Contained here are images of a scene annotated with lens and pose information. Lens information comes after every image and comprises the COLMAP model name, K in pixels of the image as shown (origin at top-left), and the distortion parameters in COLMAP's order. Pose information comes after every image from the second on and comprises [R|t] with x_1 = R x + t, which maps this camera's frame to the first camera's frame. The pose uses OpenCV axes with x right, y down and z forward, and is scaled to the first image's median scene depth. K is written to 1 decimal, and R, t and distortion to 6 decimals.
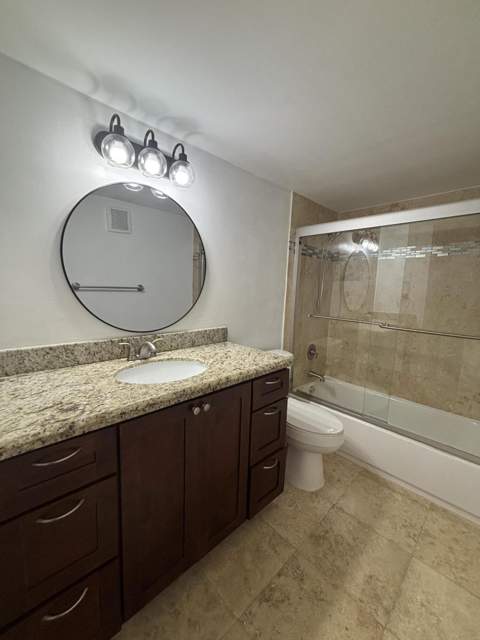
lens RADIAL K [[258.3, 0, 240.9], [0, 258.3, 320.5], [0, 0, 1]] dist [-0.001120, 0.000182]
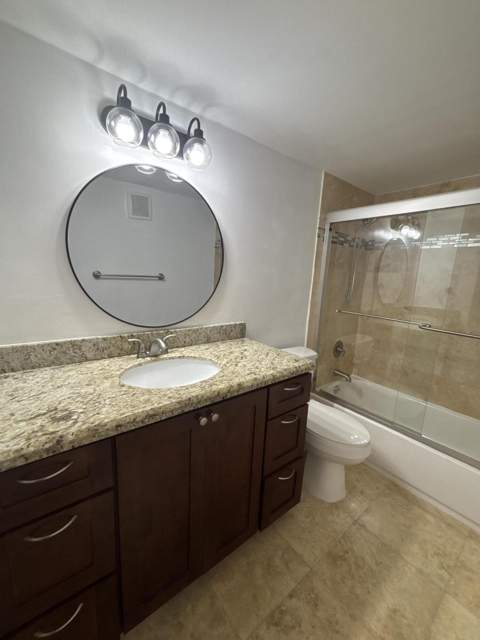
lens RADIAL K [[258.3, 0, 240.9], [0, 258.3, 320.5], [0, 0, 1]] dist [-0.001120, 0.000182]
pose [[0.994907, 0.030881, -0.095955, 0.025366], [-0.026101, 0.998374, 0.050671, -0.037849], [0.097364, -0.047908, 0.994095, 0.099573]]
